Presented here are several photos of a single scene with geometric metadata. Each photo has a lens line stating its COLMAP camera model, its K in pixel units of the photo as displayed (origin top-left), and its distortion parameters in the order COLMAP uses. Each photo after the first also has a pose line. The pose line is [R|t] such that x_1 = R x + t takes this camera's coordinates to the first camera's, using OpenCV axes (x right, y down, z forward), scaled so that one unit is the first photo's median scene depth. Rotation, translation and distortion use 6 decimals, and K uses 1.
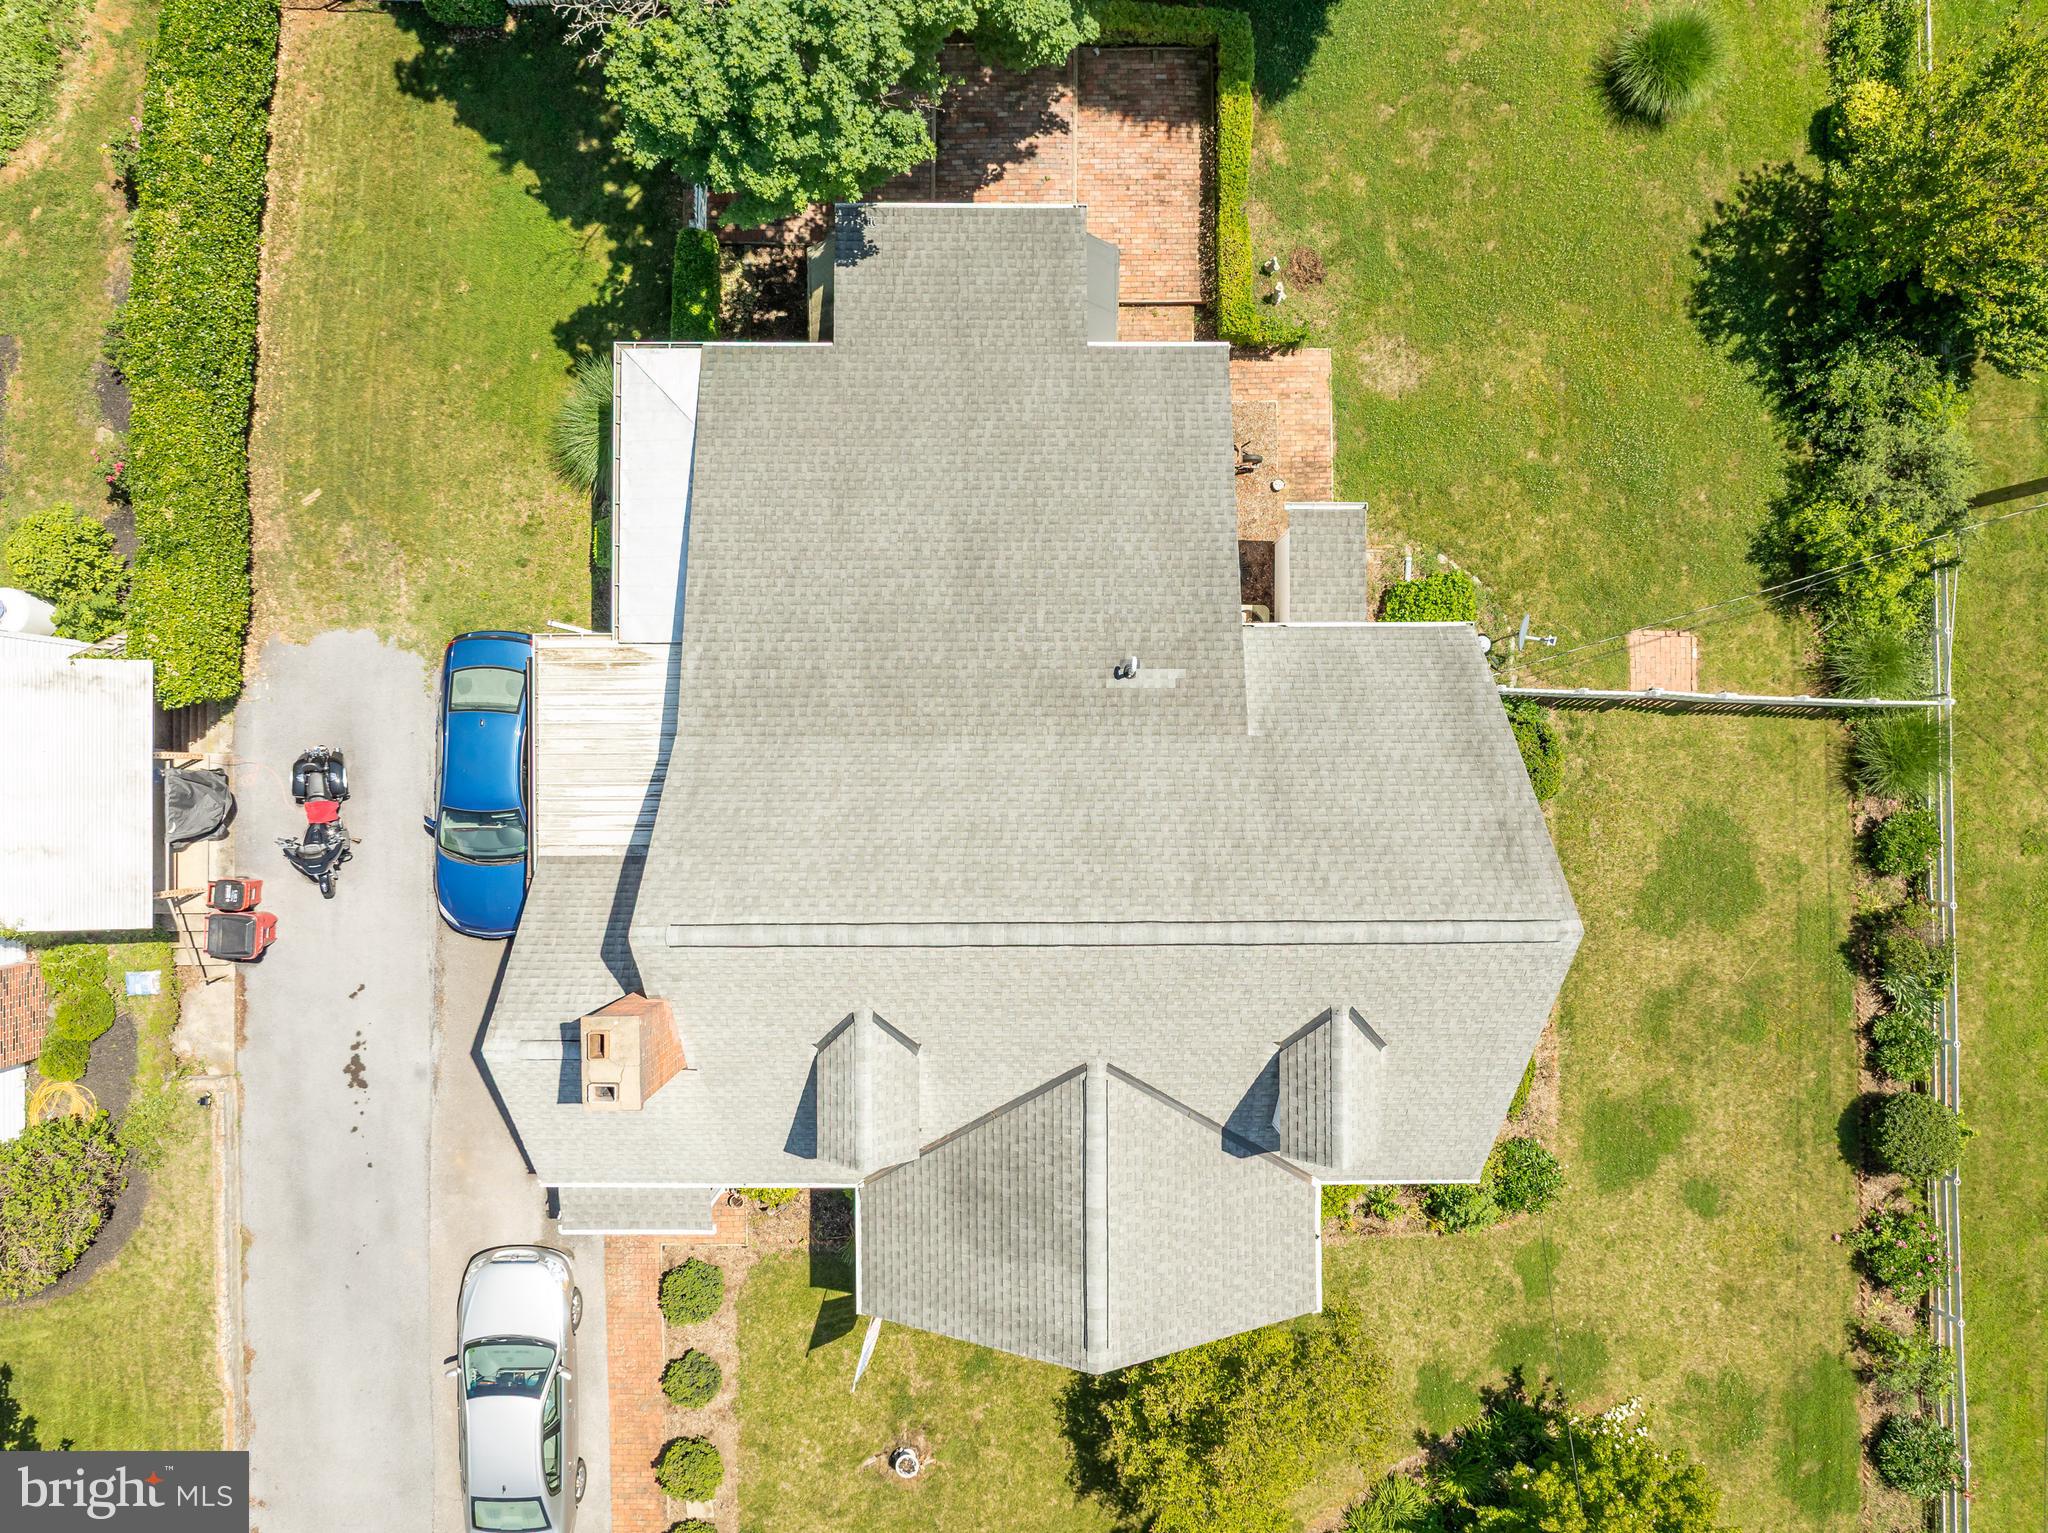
lens RADIAL K [[1447.2, 0, 1027.9], [0, 1447.2, 754.0], [0, 0, 1]] dist [-0.042039, 0.004262]
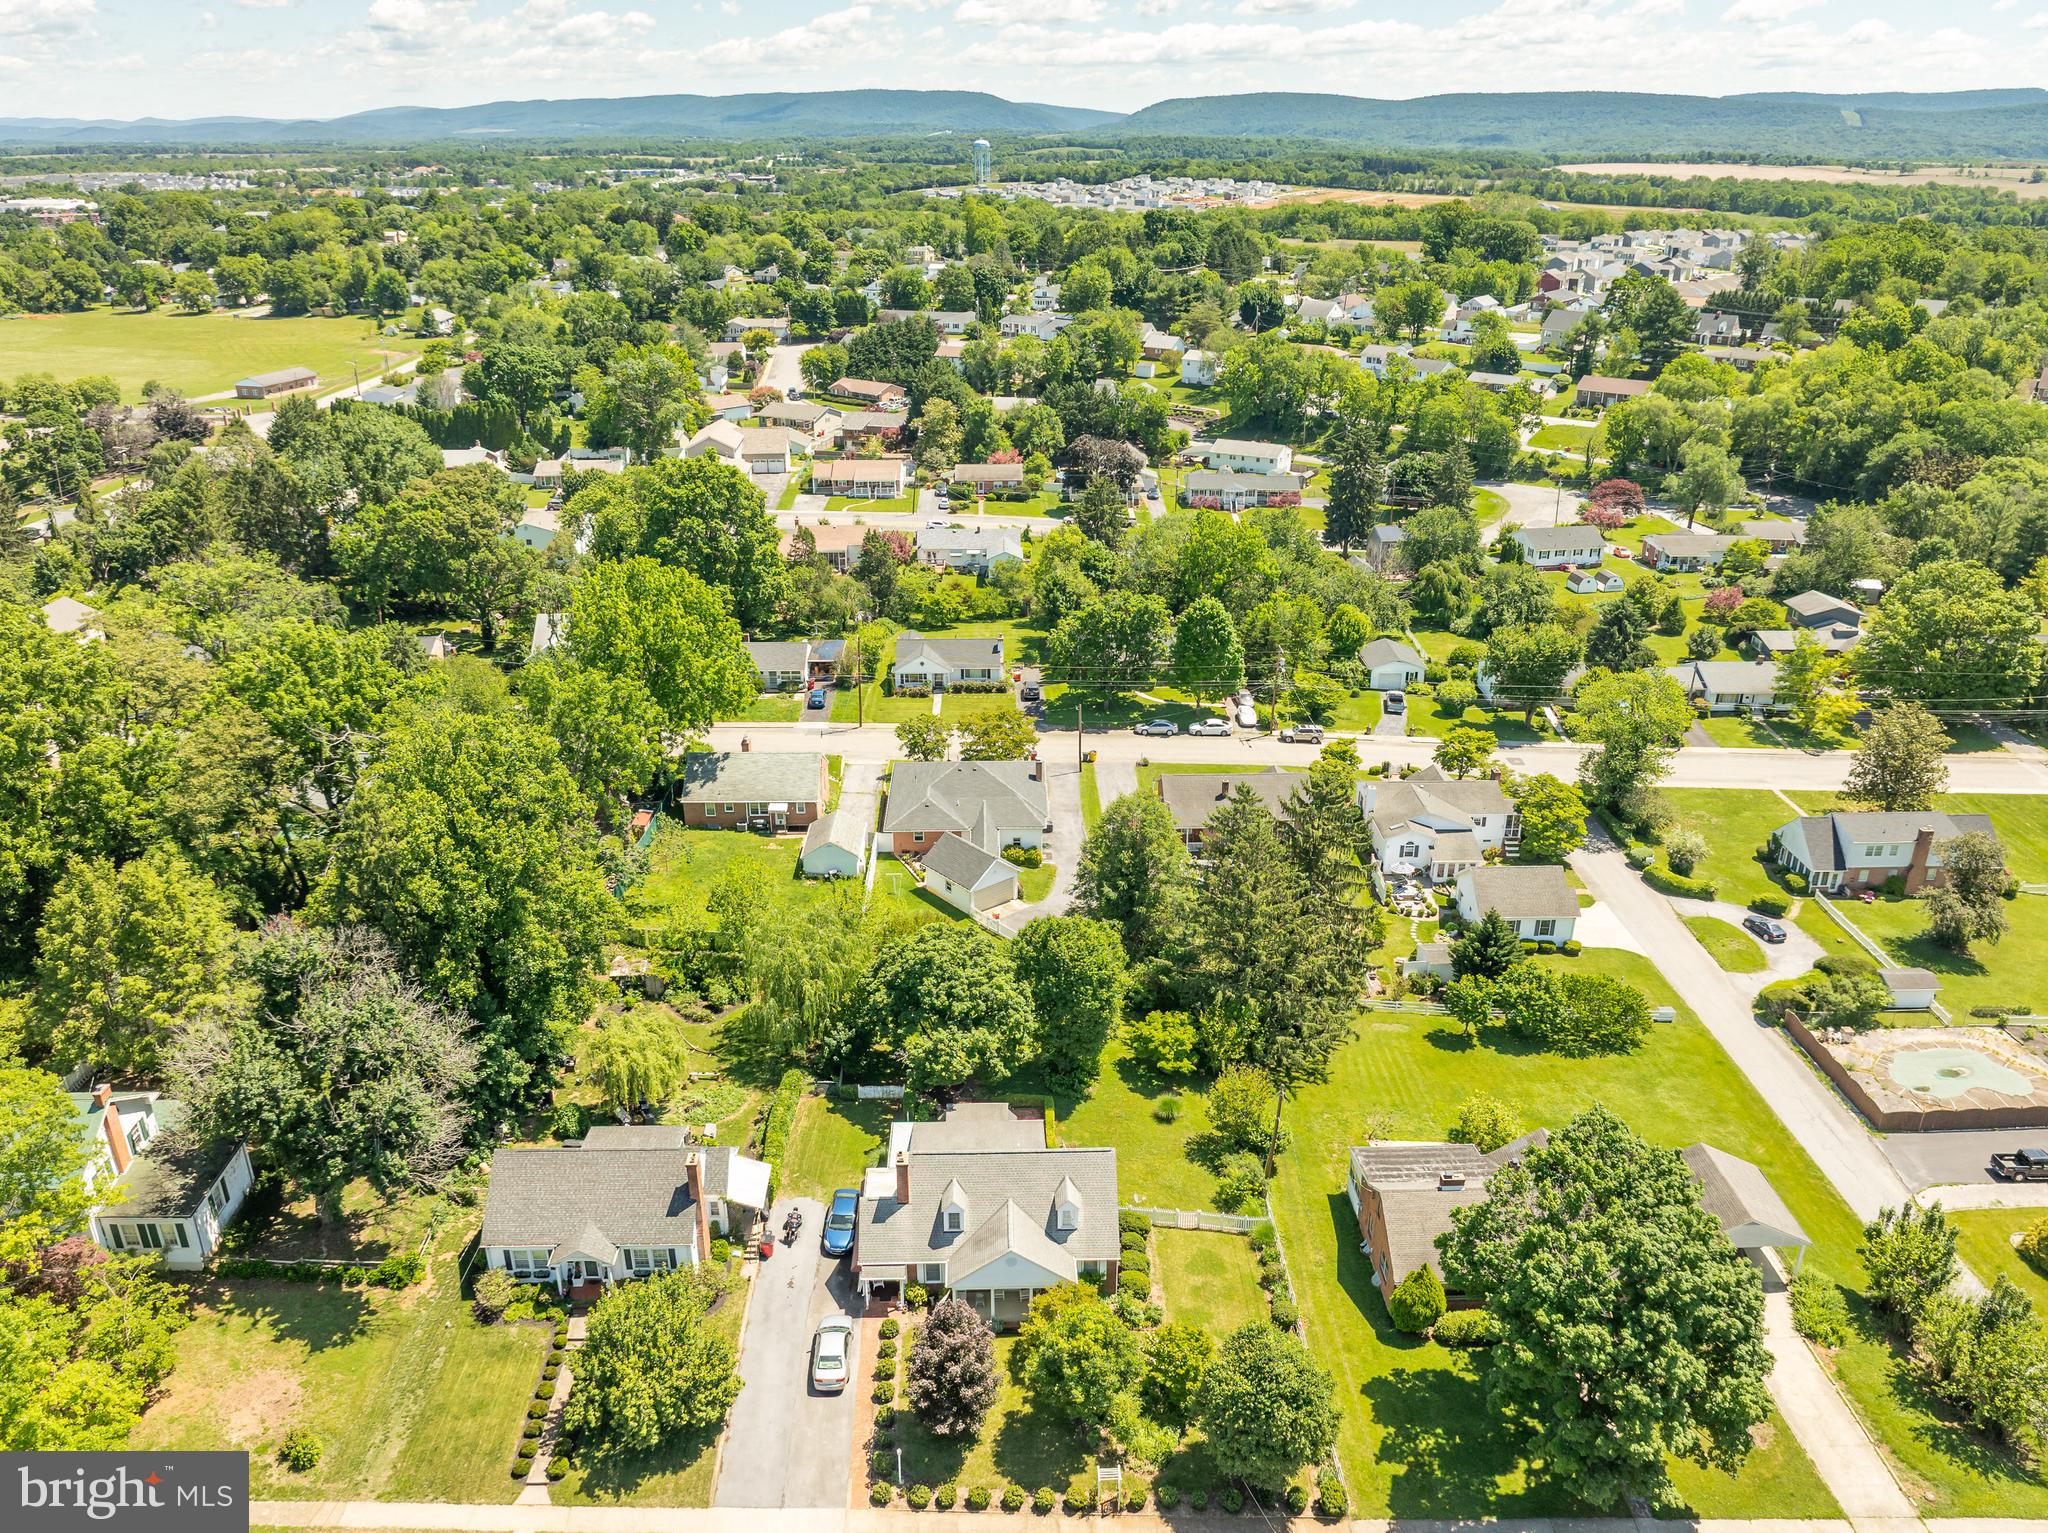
lens RADIAL K [[1447.2, 0, 1028.2], [0, 1447.2, 832.0], [0, 0, 1]] dist [-0.042039, 0.004262]
pose [[0.999690, -0.016351, 0.018770, 0.031058], [0.023988, 0.431269, -0.901905, 2.744944], [0.006652, 0.902075, 0.431527, -1.349691]]
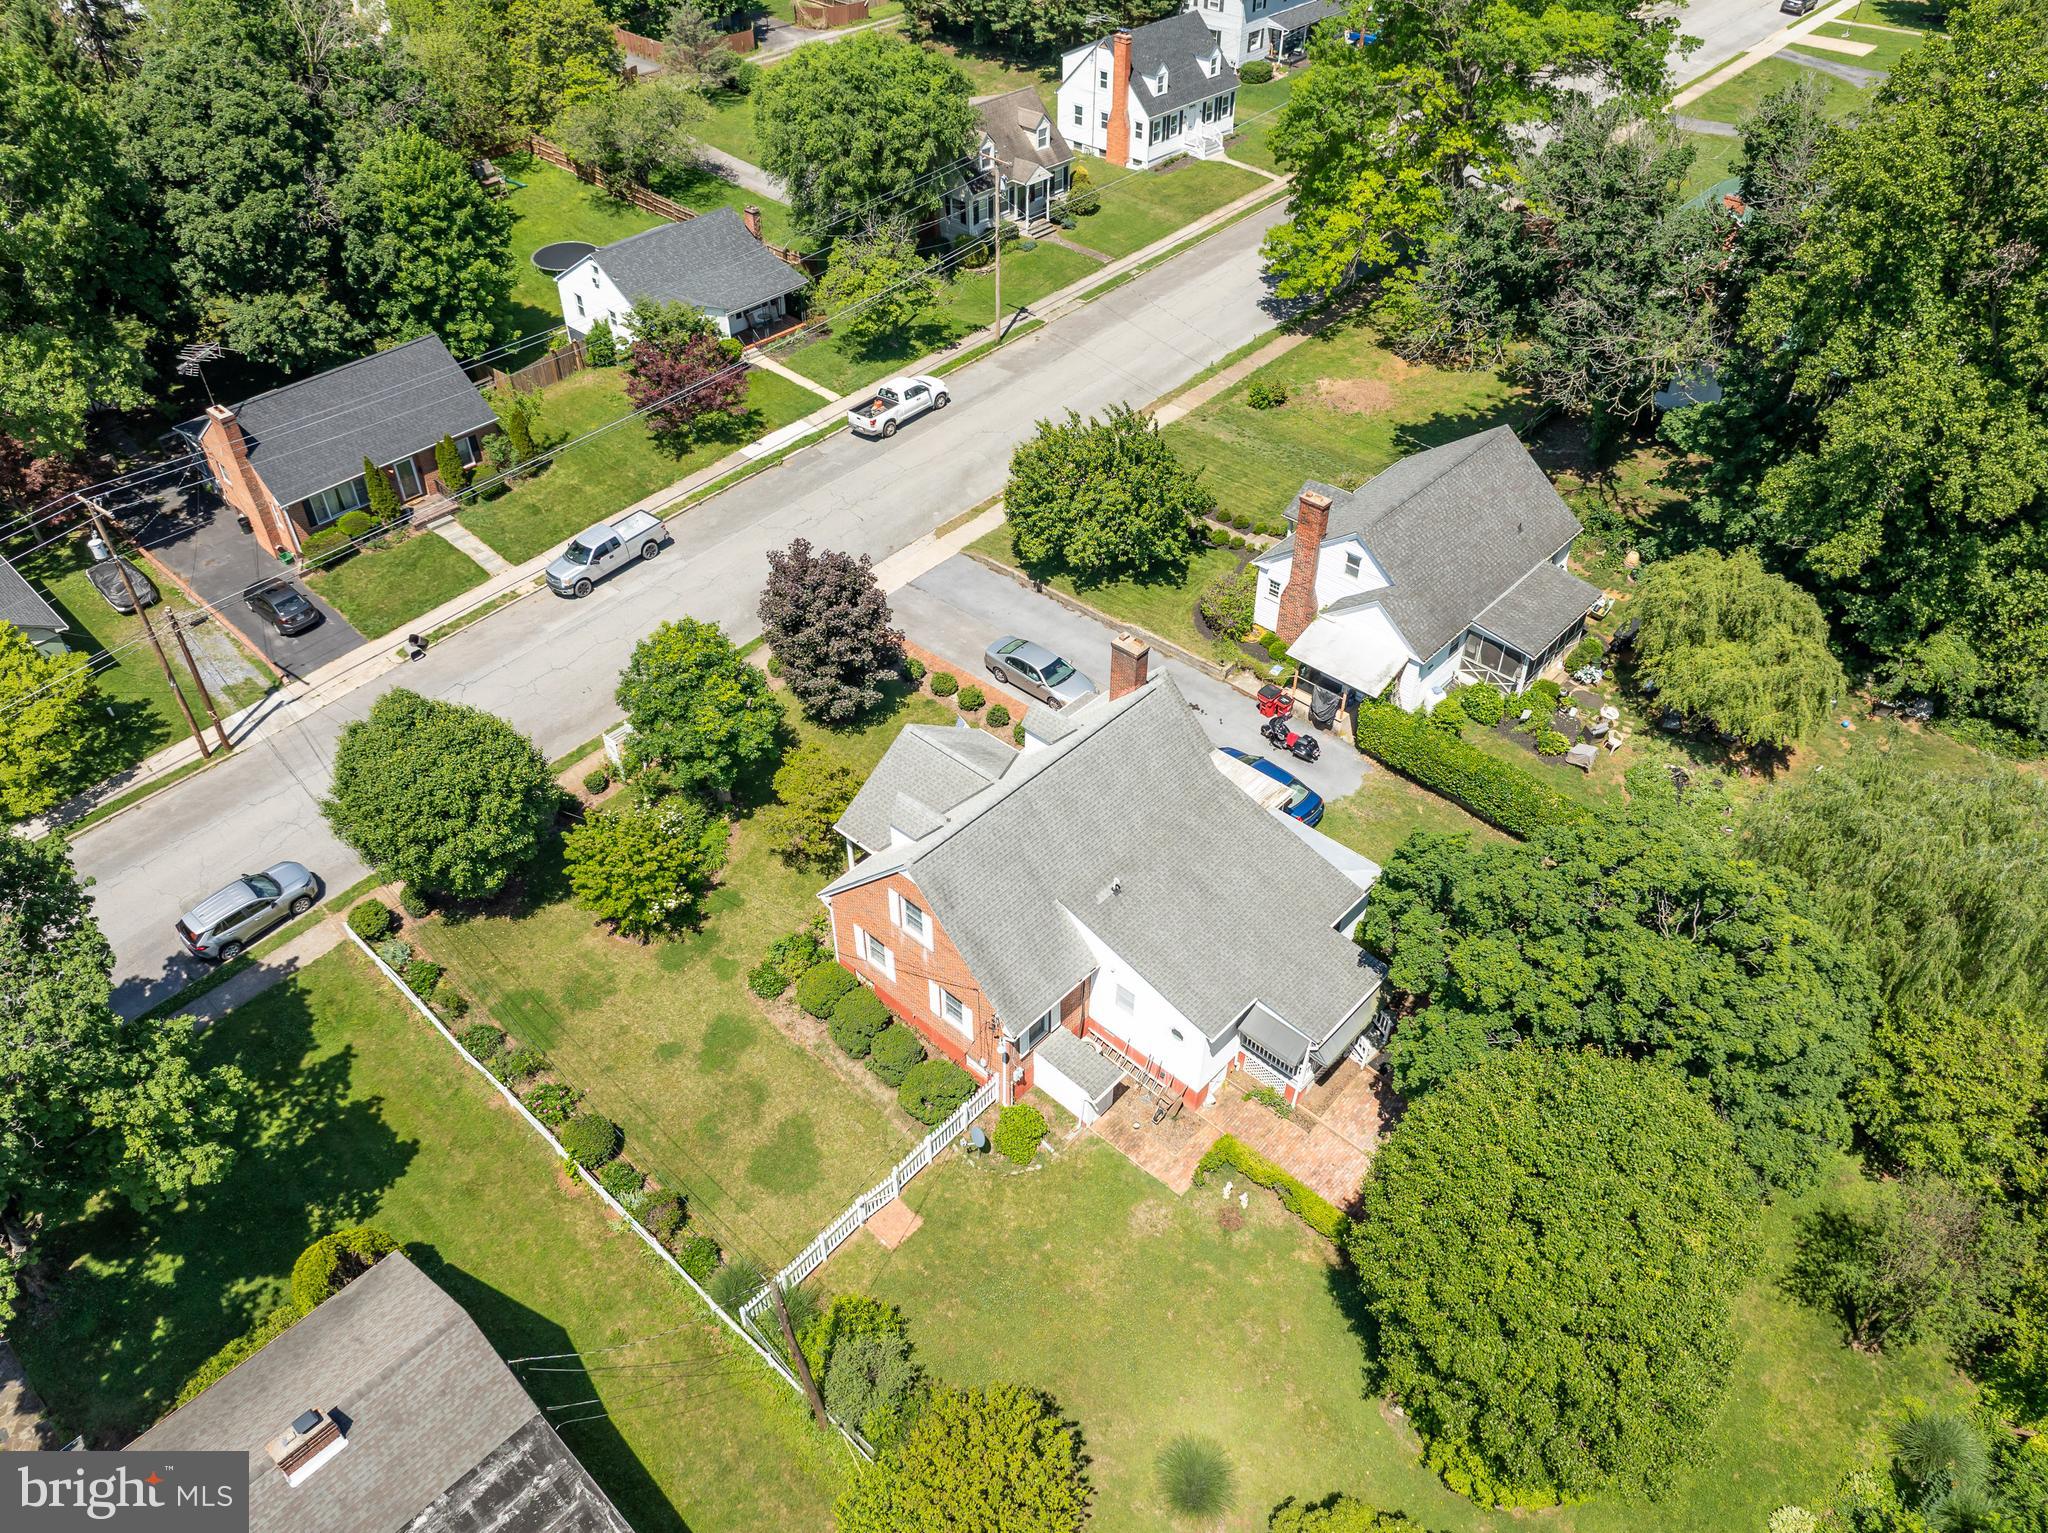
lens RADIAL K [[1447.2, 0, 1039.9], [0, 1447.2, 765.9], [0, 0, 1]] dist [-0.042039, 0.004262]
pose [[-0.672765, 0.479947, -0.563061, 1.062812], [-0.739853, -0.438666, 0.510088, -0.829527], [-0.002180, 0.759752, 0.650209, -0.449735]]
